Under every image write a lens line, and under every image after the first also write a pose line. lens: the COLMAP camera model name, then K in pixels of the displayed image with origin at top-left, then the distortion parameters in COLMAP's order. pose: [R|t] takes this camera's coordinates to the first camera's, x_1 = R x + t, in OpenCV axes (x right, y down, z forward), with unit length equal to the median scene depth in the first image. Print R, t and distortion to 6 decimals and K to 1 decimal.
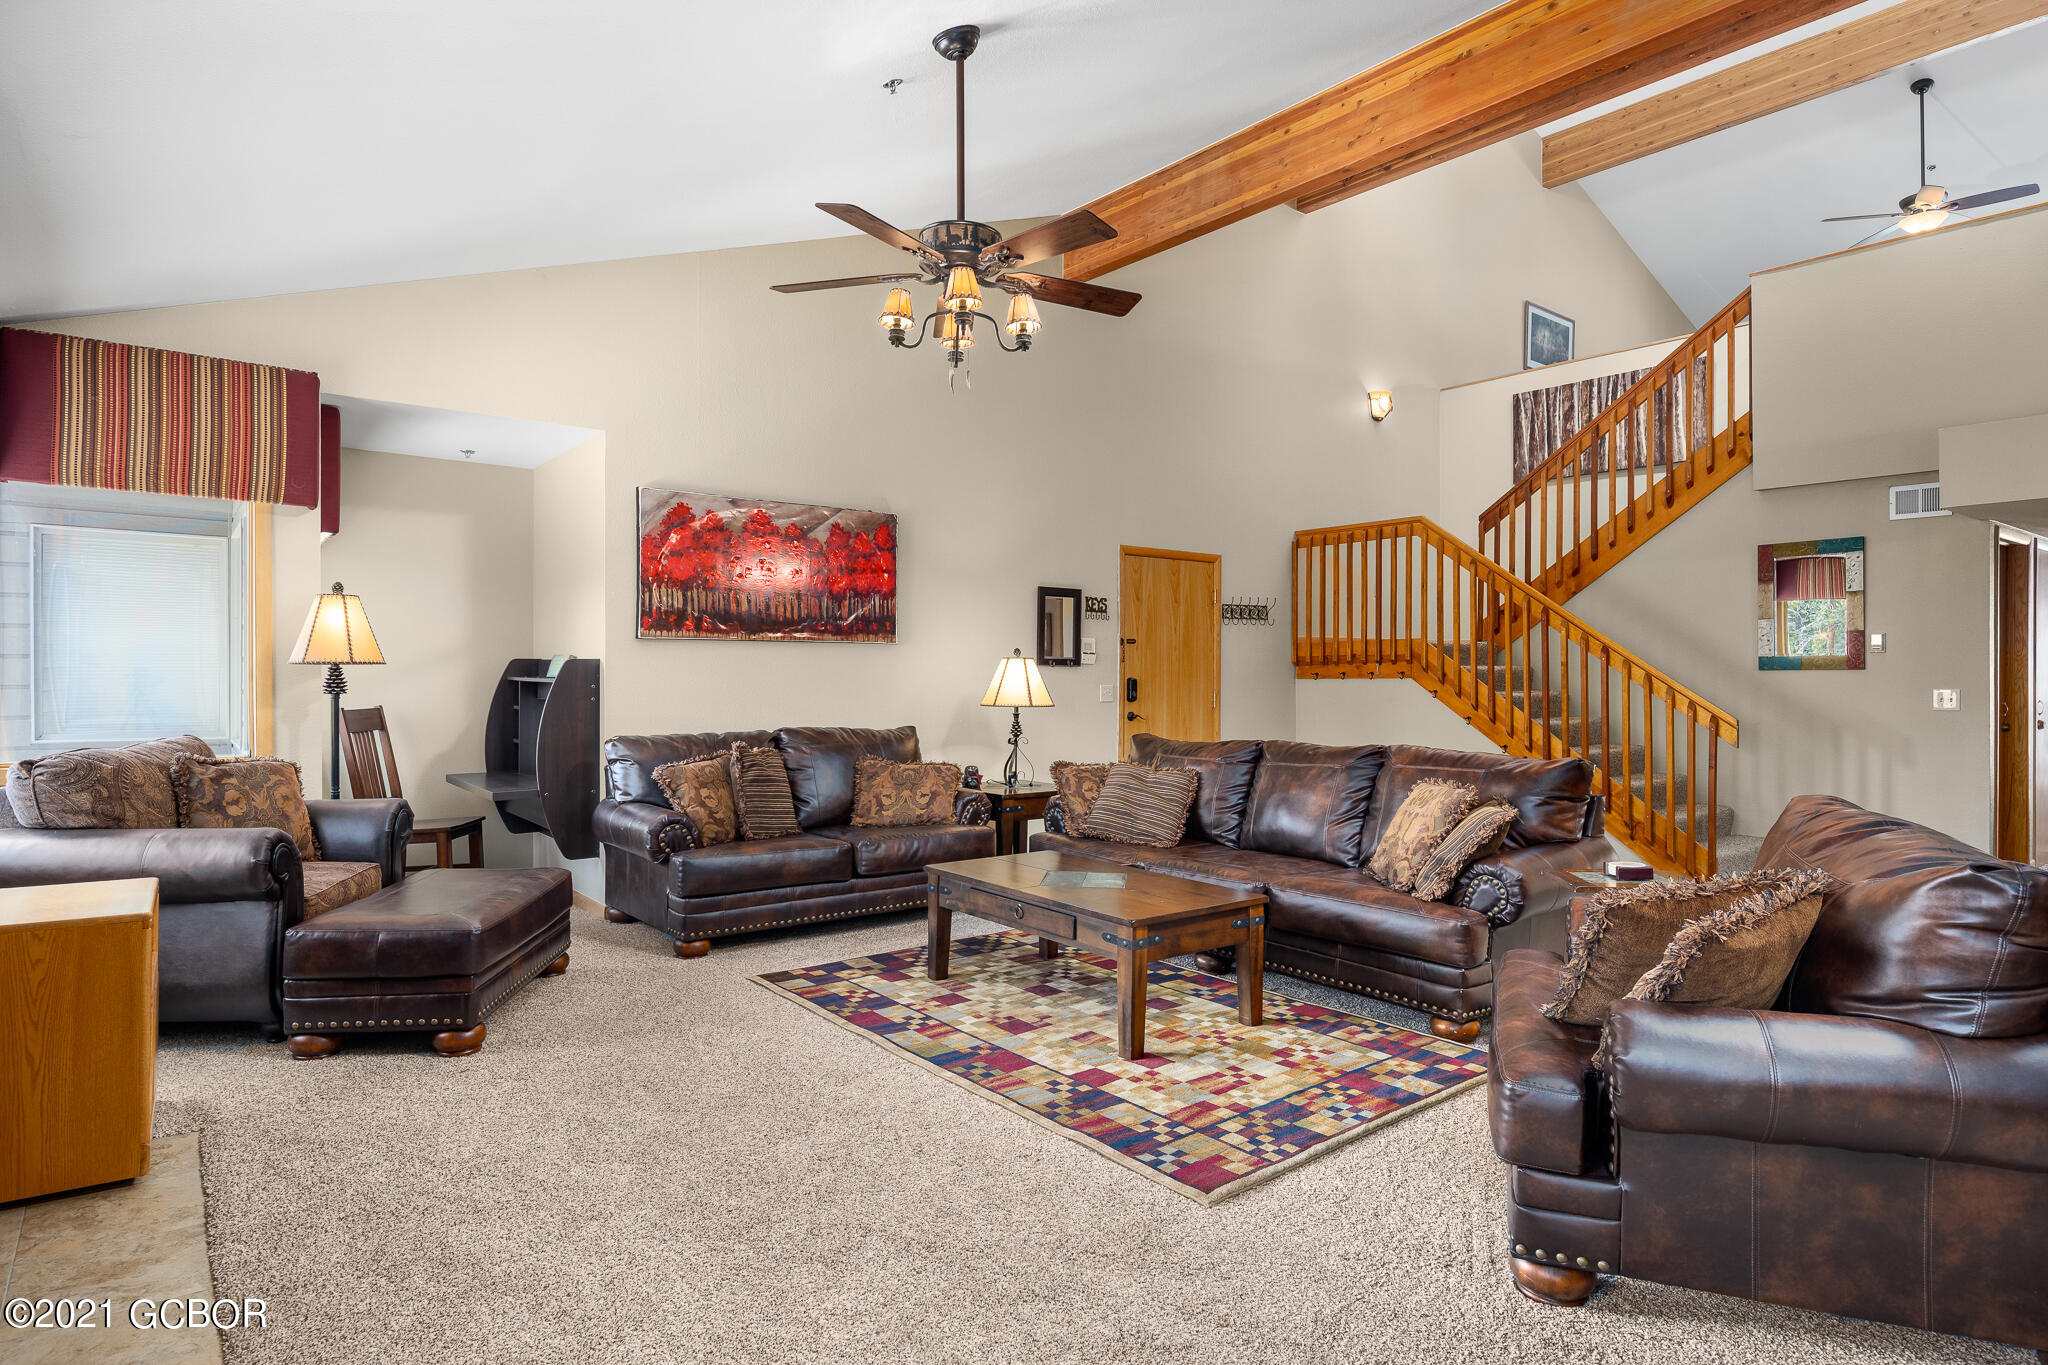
lens RADIAL K [[1121.3, 0, 1016.6], [0, 1121.3, 676.2], [0, 0, 1]] dist [0.001178, -0.007340]
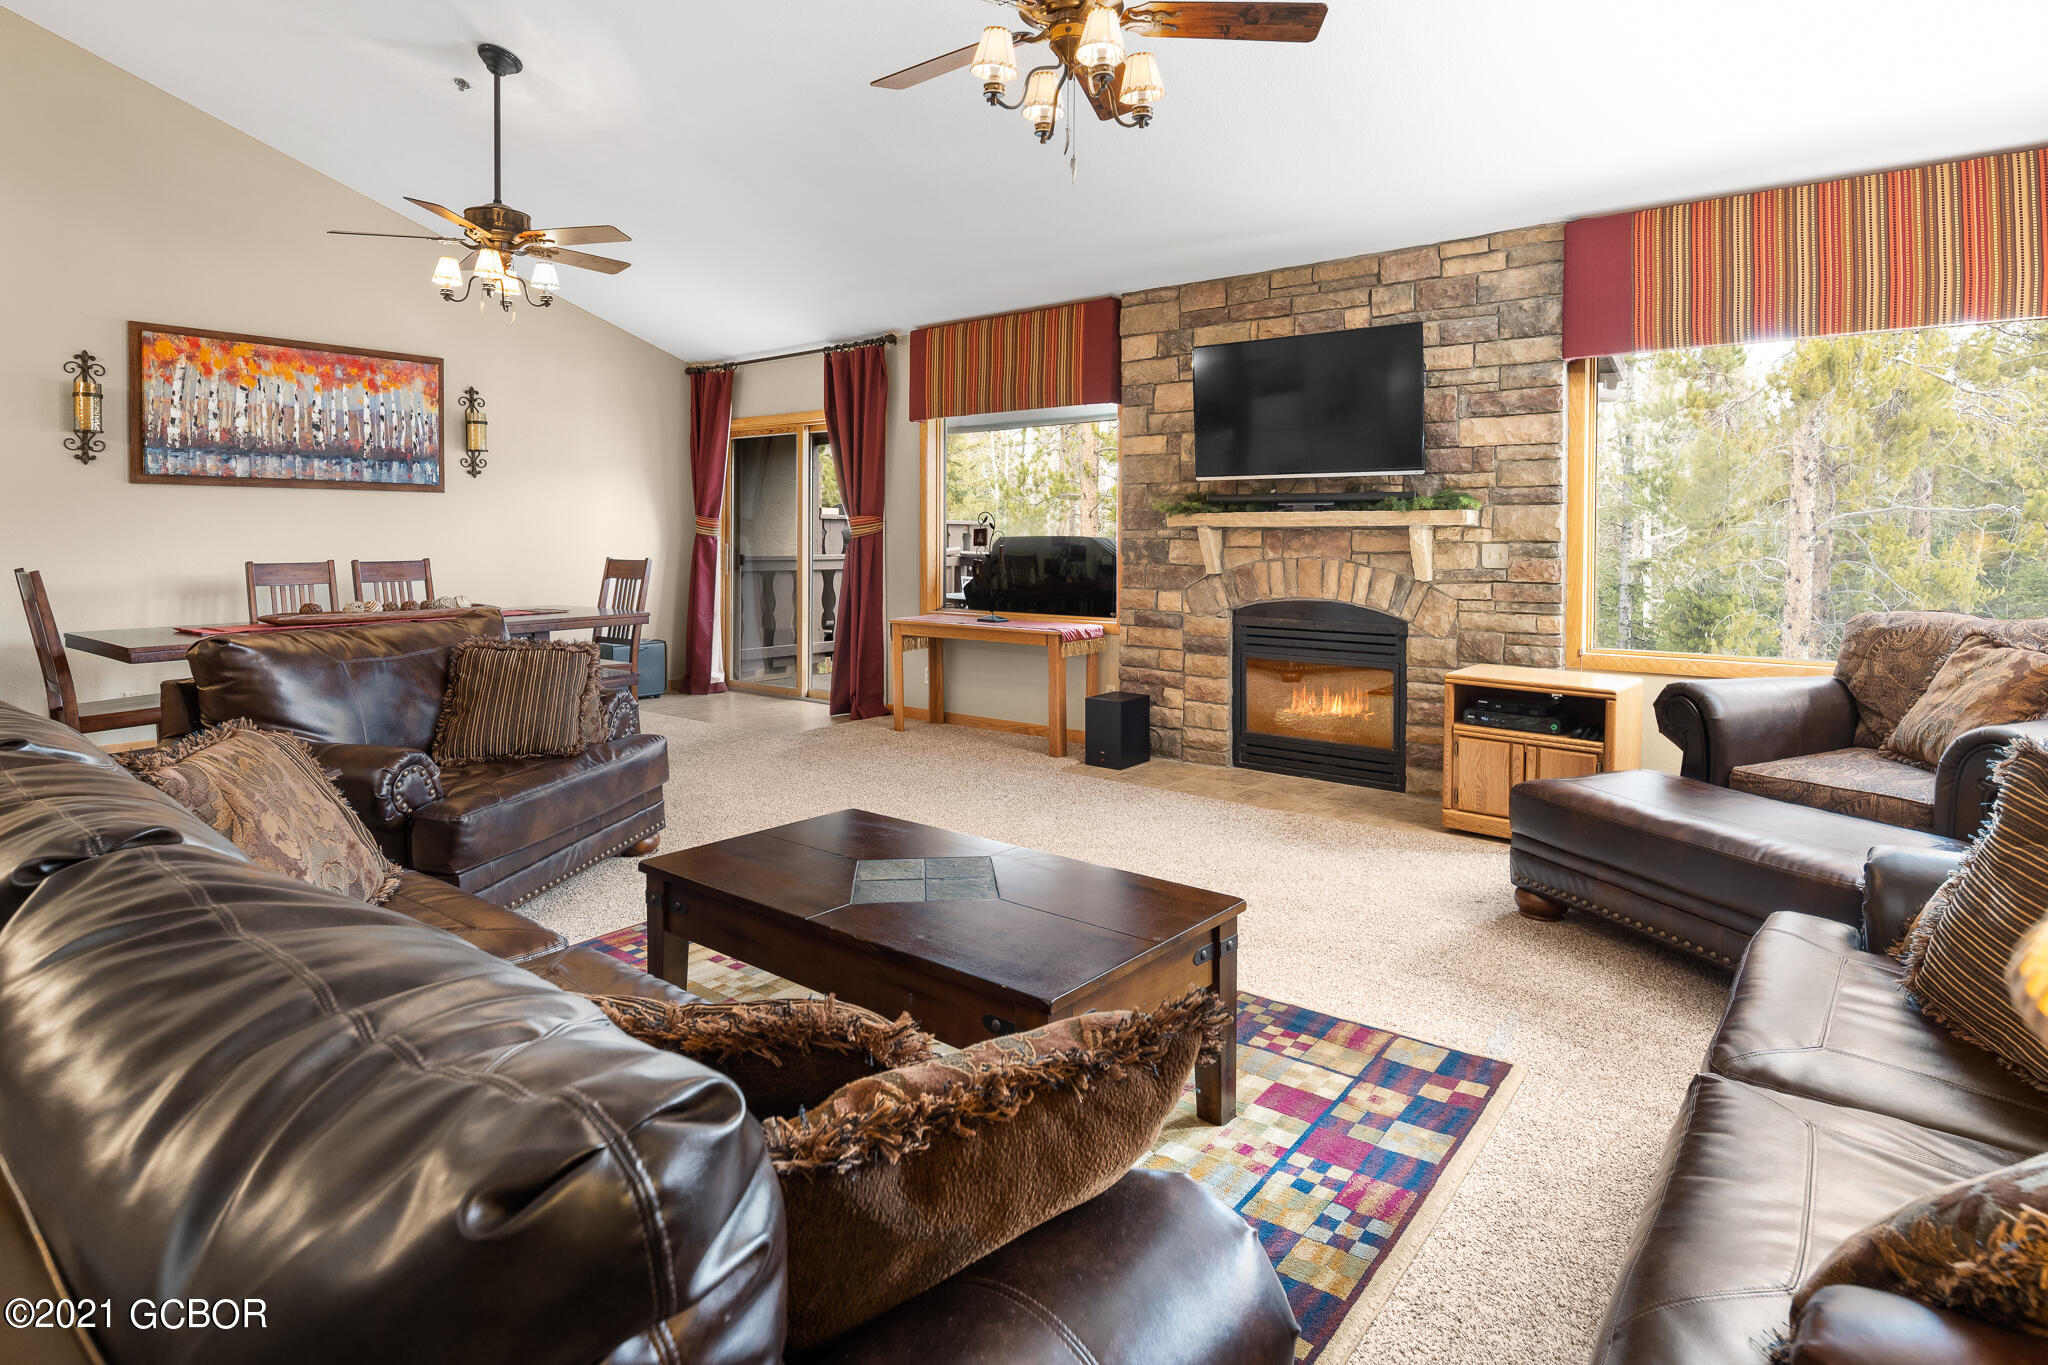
lens RADIAL K [[1121.3, 0, 1013.6], [0, 1121.3, 548.5], [0, 0, 1]] dist [0.001178, -0.007340]
pose [[-0.976147, -0.001451, -0.217107, 0.108750], [-0.004888, 0.999871, 0.015292, -0.000183], [0.217057, 0.015989, -0.976028, 1.197090]]
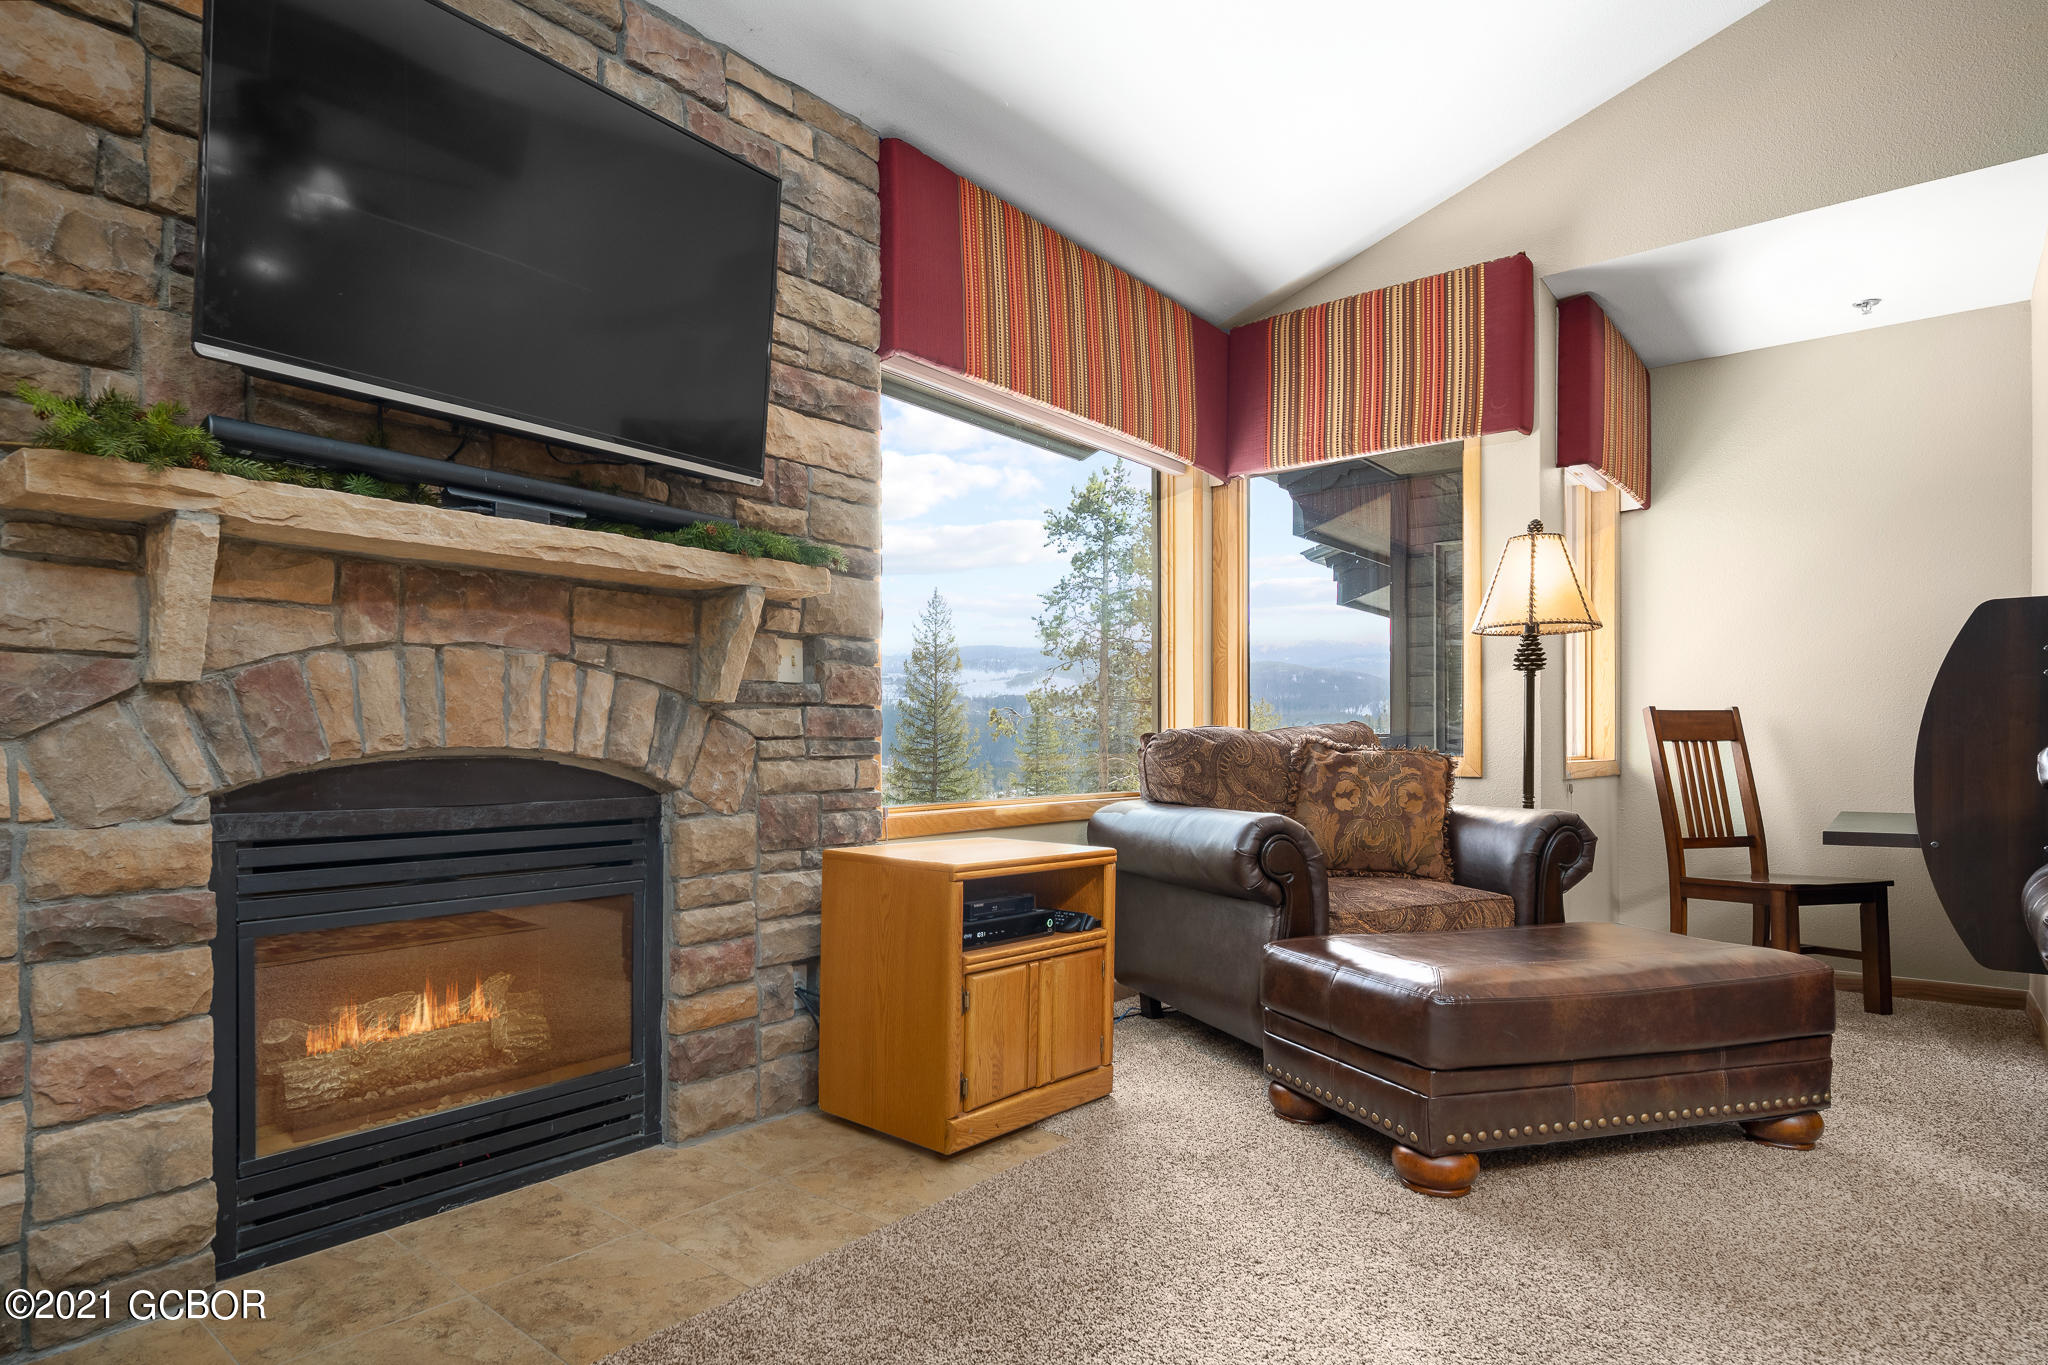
lens RADIAL K [[1121.3, 0, 891.7], [0, 1121.3, 753.3], [0, 0, 1]] dist [0.001178, -0.007340]
pose [[0.163737, 0.004551, -0.986493, 0.048850], [-0.000304, 0.999990, 0.004563, 0.056557], [0.986504, -0.000447, 0.163737, 0.384025]]
